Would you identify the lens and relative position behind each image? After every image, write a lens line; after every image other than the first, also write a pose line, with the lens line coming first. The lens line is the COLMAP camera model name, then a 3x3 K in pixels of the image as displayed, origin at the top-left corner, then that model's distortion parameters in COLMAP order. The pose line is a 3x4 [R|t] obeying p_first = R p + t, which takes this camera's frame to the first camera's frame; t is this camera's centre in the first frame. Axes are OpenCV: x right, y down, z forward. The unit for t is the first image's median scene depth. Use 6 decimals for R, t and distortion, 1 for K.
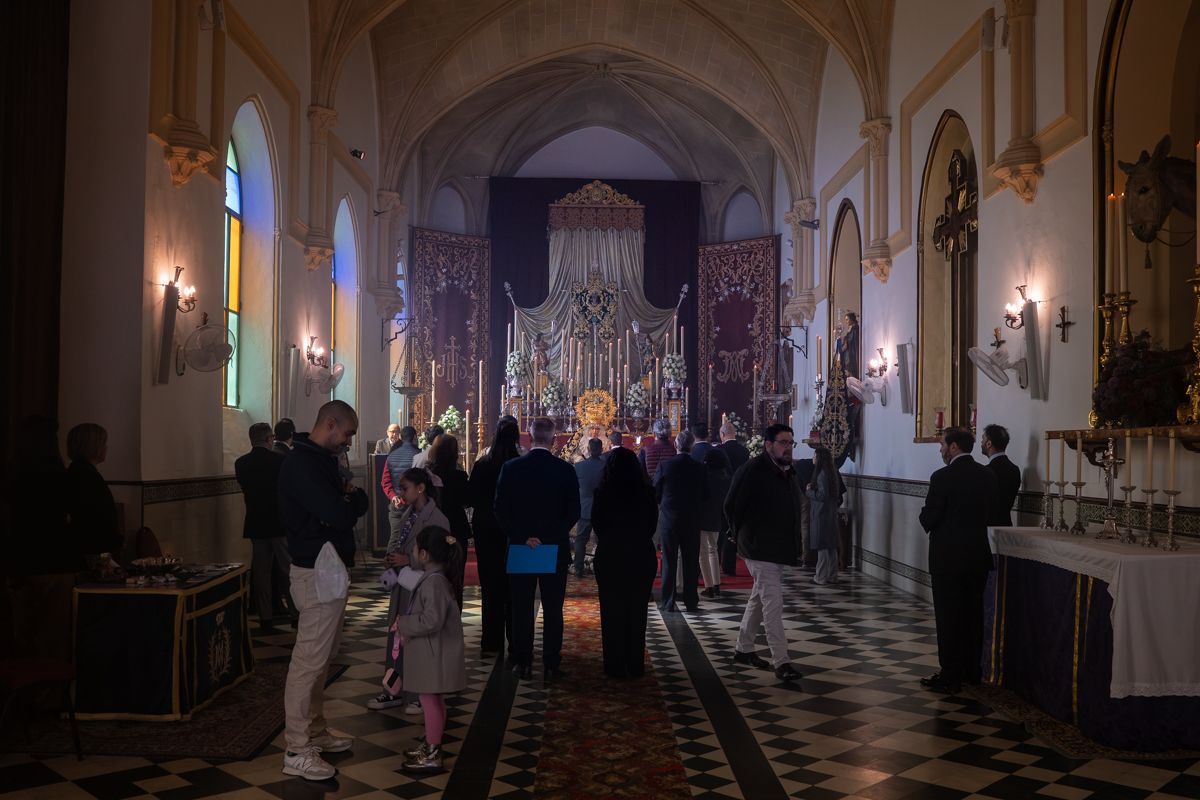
lens RADIAL K [[1283.5, 0, 598.0], [0, 1283.5, 367.5], [0, 0, 1]] dist [0.010746, 0.048640]
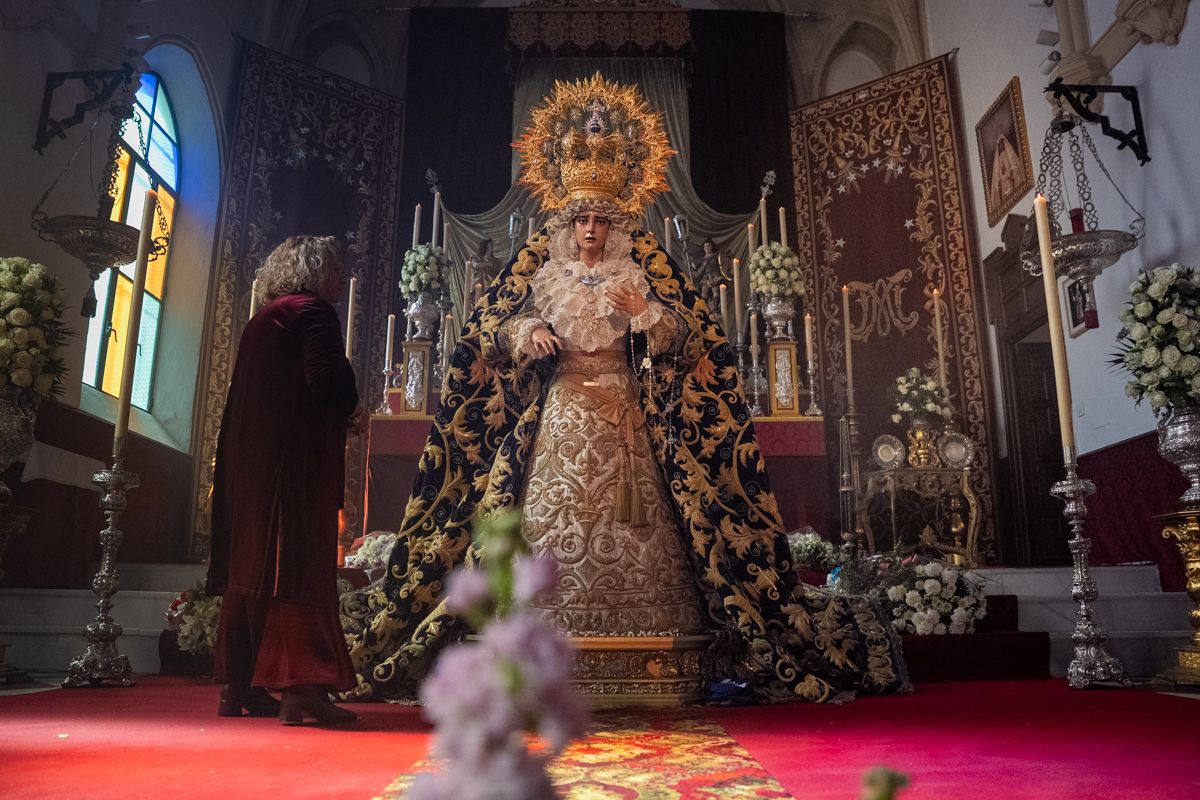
lens RADIAL K [[901.1, 0, 613.4], [0, 901.1, 382.7], [0, 0, 1]] dist [-0.163178, 0.122005]
pose [[0.999925, -0.010022, 0.007074, 0.000355], [0.011257, 0.978831, -0.204362, 0.095867], [-0.004876, 0.204427, 0.978870, 0.673219]]
